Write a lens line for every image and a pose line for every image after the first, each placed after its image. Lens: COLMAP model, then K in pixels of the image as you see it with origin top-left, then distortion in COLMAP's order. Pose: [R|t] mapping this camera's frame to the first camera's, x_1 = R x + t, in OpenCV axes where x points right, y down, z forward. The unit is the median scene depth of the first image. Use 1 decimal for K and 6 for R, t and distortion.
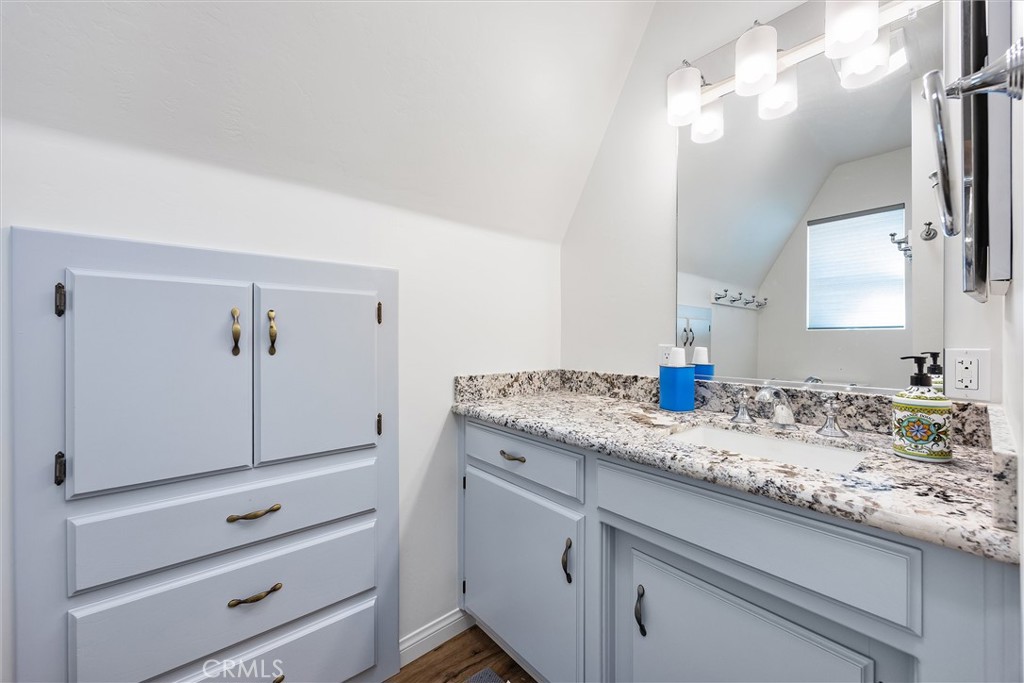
lens RADIAL K [[395.7, 0, 510.8], [0, 395.7, 339.4], [0, 0, 1]] dist [0.000952, -0.000138]
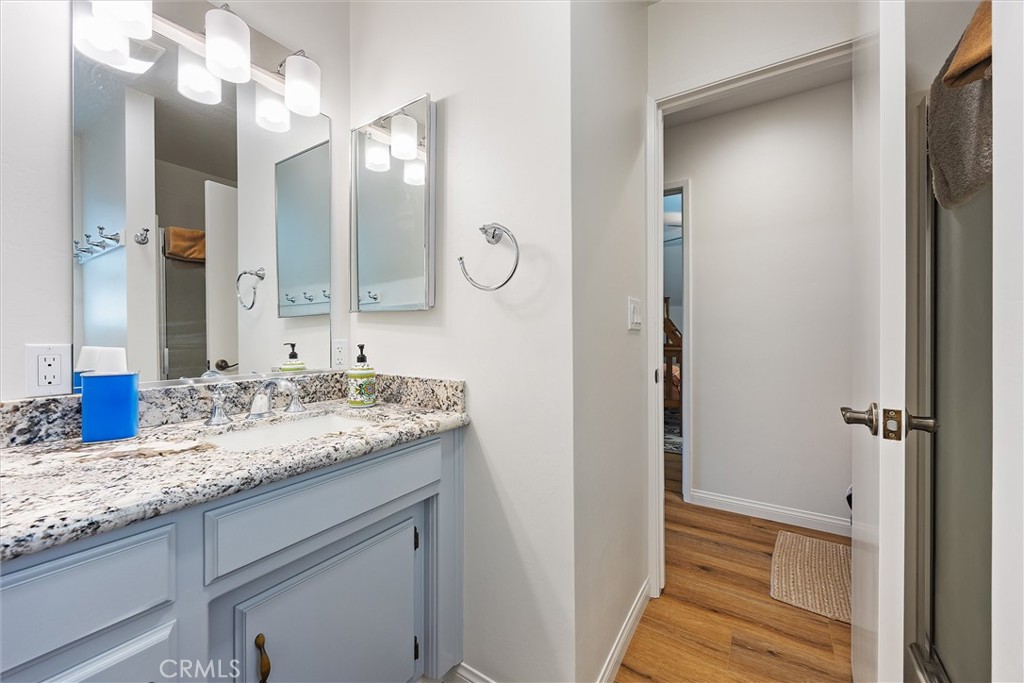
lens RADIAL K [[395.7, 0, 509.2], [0, 395.7, 339.5], [0, 0, 1]] dist [0.000952, -0.000138]
pose [[-0.273877, -0.011272, 0.961699, -0.440612], [0.005408, 0.999897, 0.013260, 0.002946], [-0.961750, 0.008833, -0.273788, 0.537336]]
